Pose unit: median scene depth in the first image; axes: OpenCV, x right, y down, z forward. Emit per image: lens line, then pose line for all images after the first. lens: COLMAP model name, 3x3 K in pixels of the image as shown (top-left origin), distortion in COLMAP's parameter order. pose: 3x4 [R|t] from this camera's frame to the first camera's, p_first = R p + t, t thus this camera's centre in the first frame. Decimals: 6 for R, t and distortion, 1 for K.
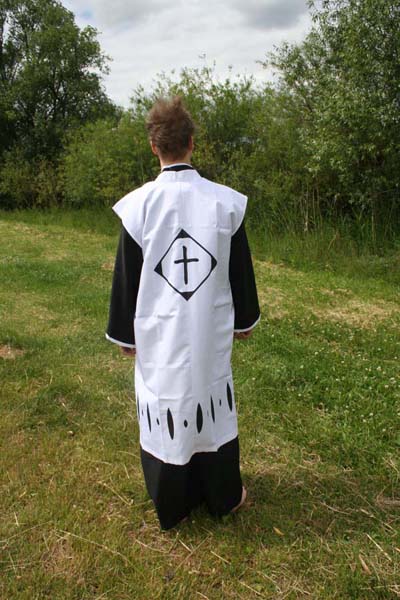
lens RADIAL K [[513.9, 0, 202.8], [0, 513.9, 306.4], [0, 0, 1]] dist [-0.119641, 0.040483]
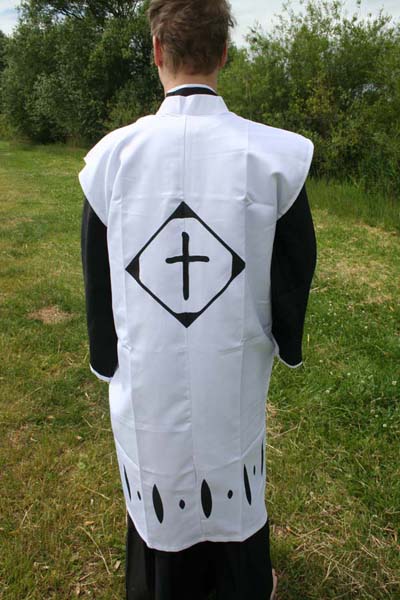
lens RADIAL K [[513.9, 0, 184.4], [0, 513.9, 311.1], [0, 0, 1]] dist [-0.119641, 0.040483]
pose [[0.967670, 0.112959, -0.225511, 0.058427], [-0.088550, 0.989342, 0.115594, -0.057115], [0.236164, -0.091888, 0.967359, 0.263459]]
